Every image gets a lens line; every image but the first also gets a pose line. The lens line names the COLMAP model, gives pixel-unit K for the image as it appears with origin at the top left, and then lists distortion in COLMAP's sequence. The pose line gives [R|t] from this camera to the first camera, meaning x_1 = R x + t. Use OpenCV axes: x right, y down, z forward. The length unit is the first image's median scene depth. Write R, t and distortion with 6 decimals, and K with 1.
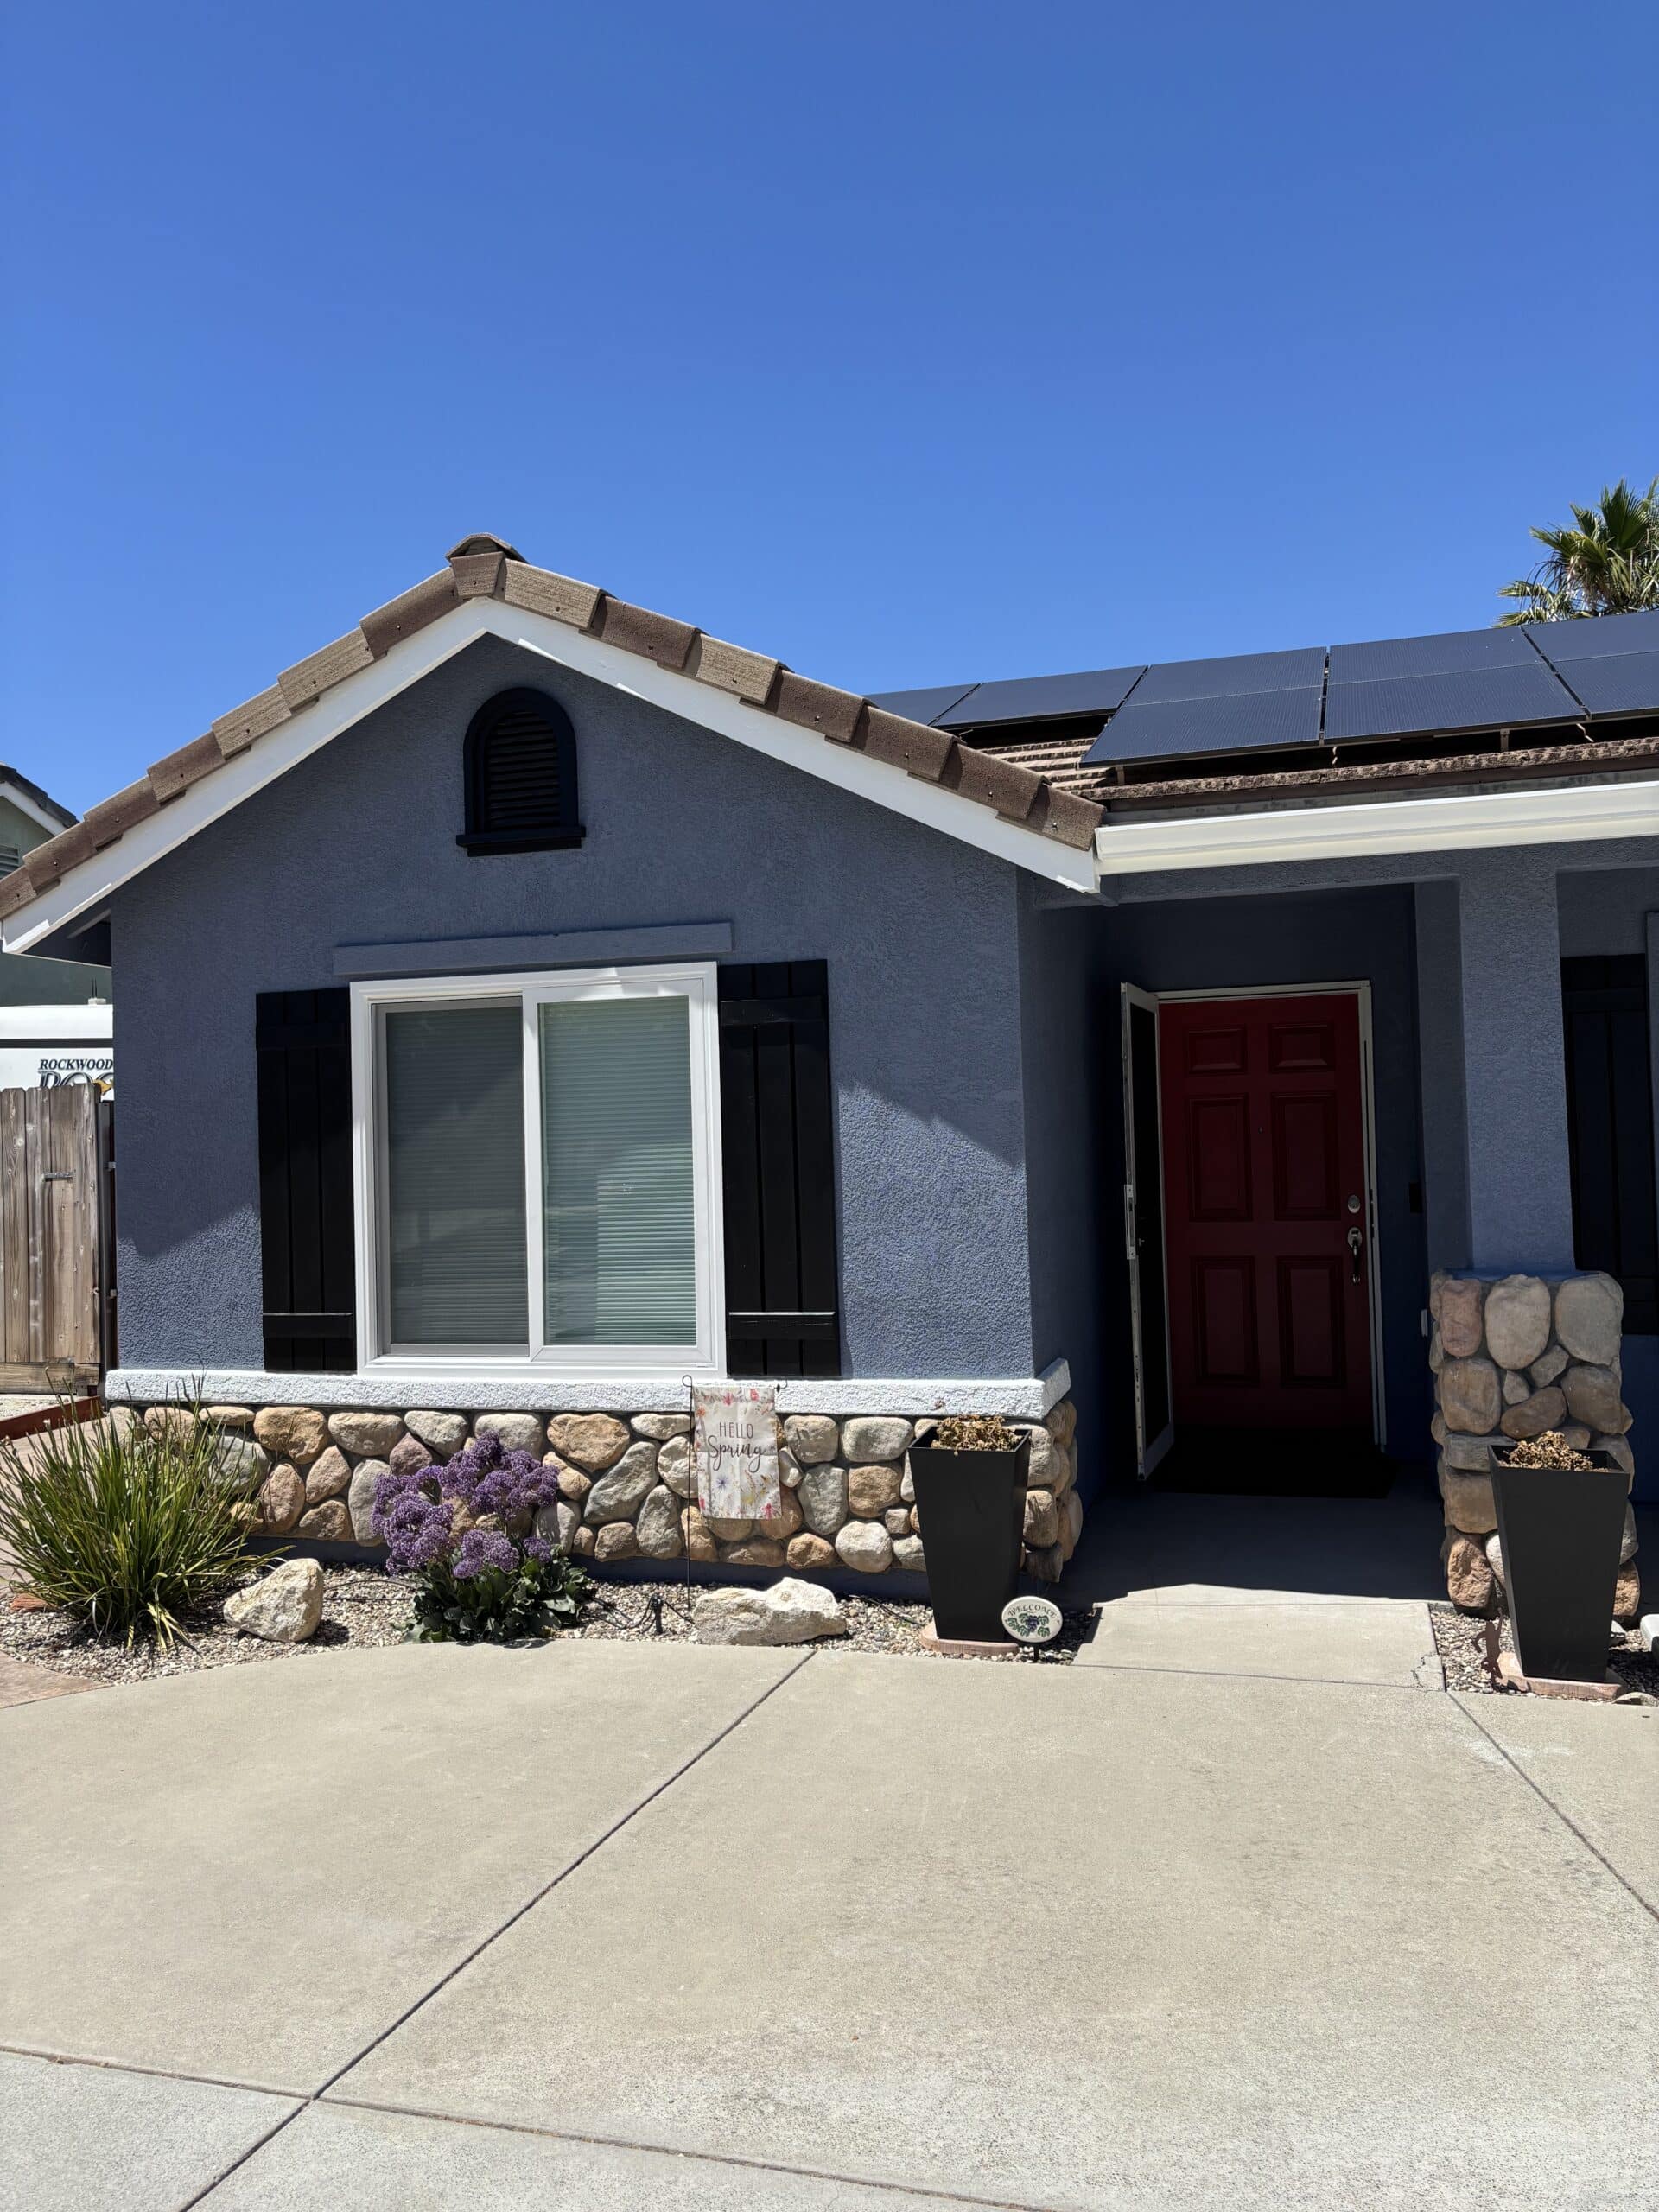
lens RADIAL K [[1662.0, 0, 845.1], [0, 1662.0, 1110.8], [0, 0, 1]] dist [0.051341, -0.048597]
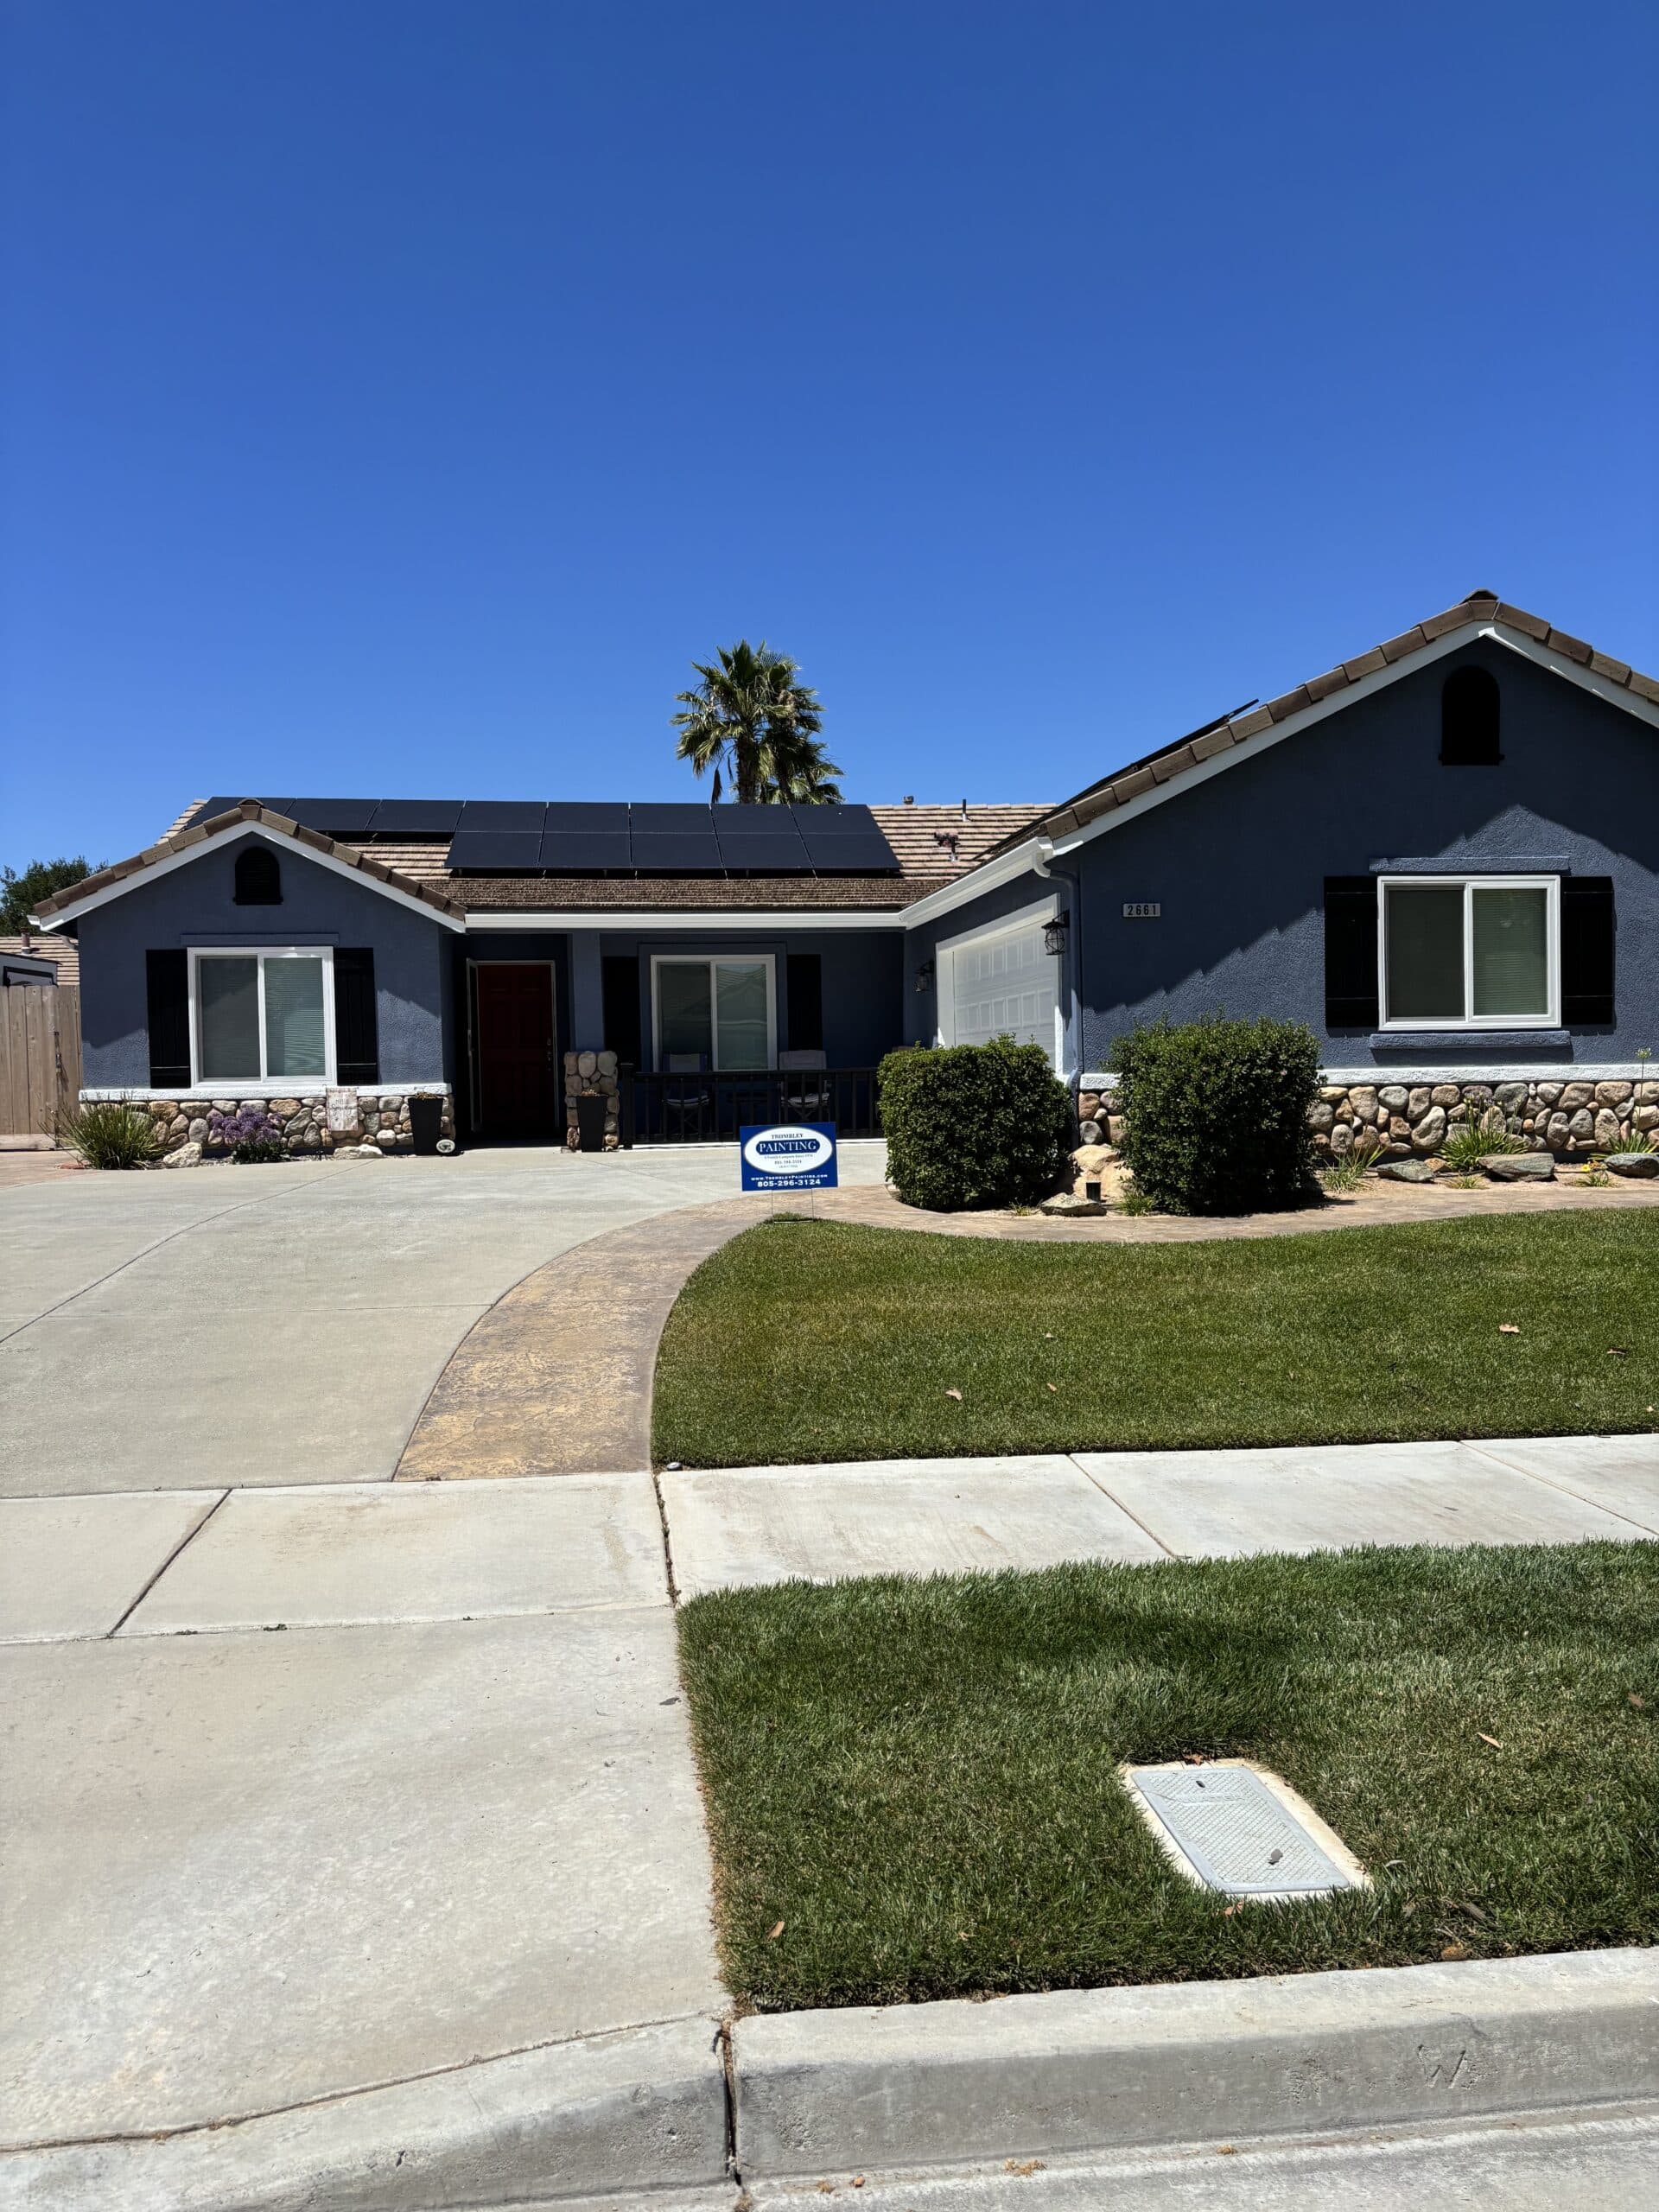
lens RADIAL K [[1662.0, 0, 819.7], [0, 1662.0, 1117.1], [0, 0, 1]] dist [0.051341, -0.048597]
pose [[0.914453, -0.001557, 0.404689, -0.490087], [-0.013090, 0.999356, 0.033423, 0.104004], [-0.404481, -0.035861, 0.913843, -2.096726]]
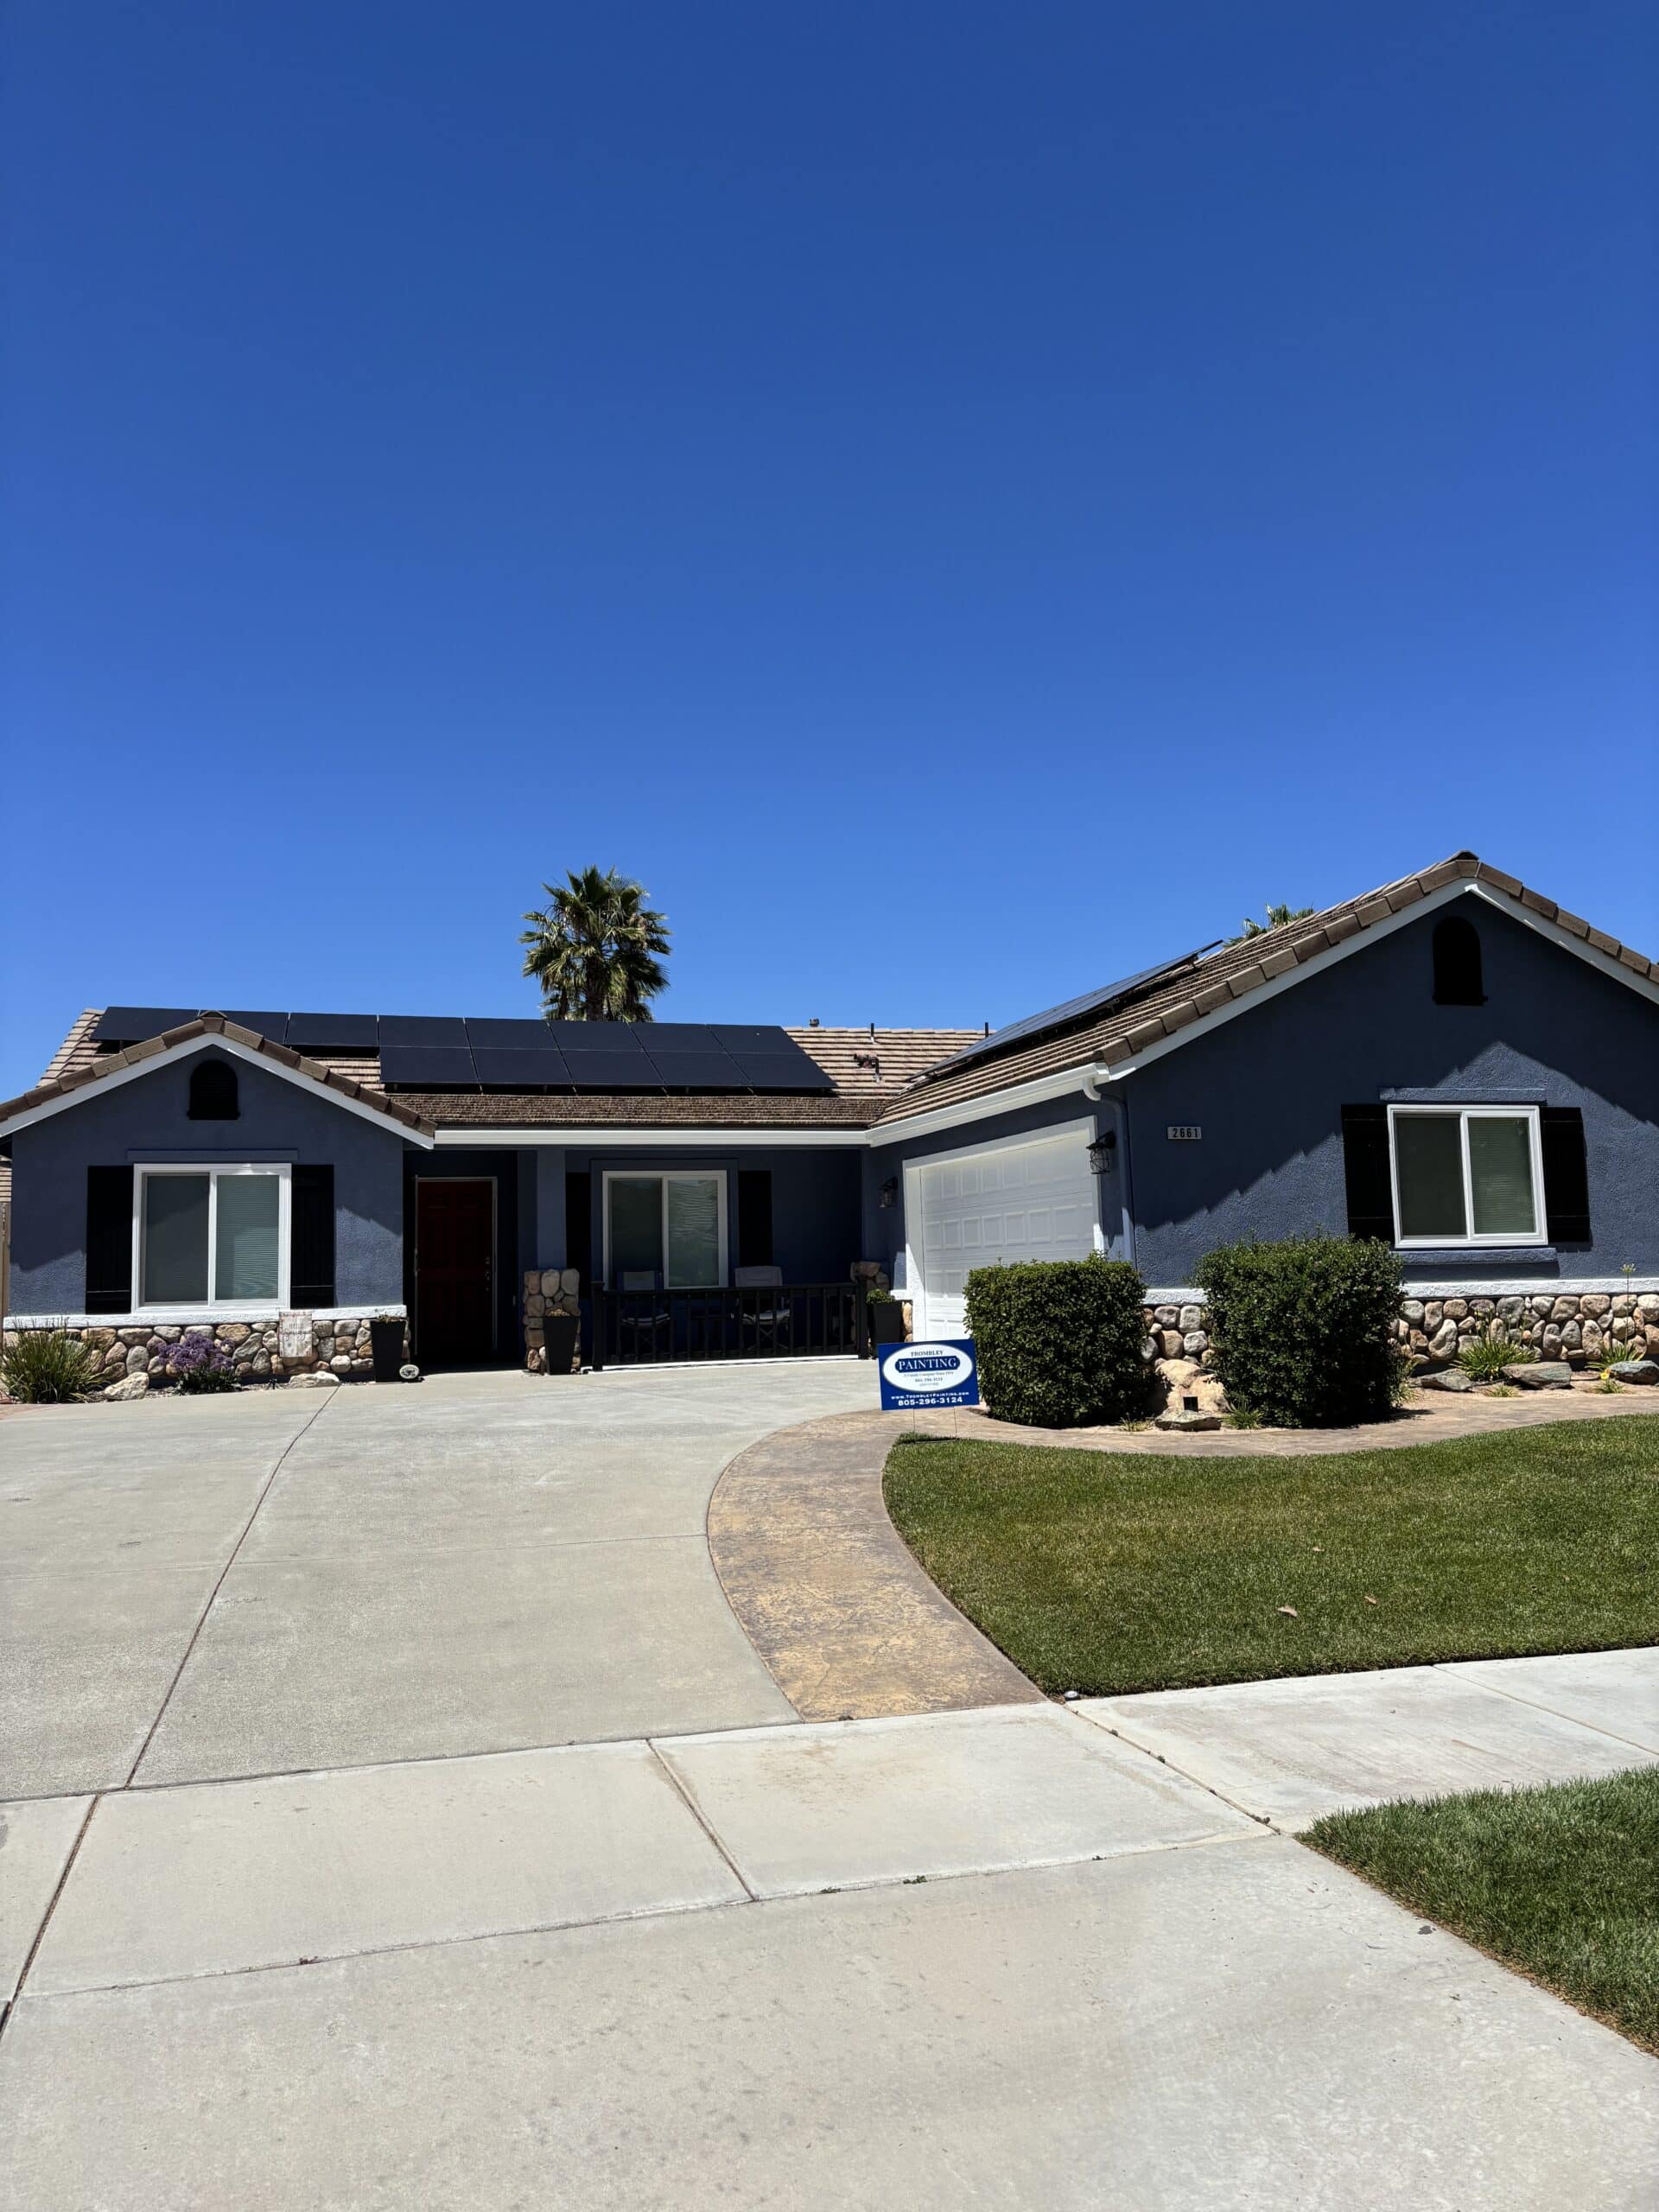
lens RADIAL K [[1662.0, 0, 844.9], [0, 1662.0, 1110.9], [0, 0, 1]] dist [0.051341, -0.048597]
pose [[0.835318, 0.061574, 0.546308, -0.857078], [-0.006747, 0.994782, -0.101804, 0.107039], [-0.549726, 0.081353, 0.831374, -1.921411]]
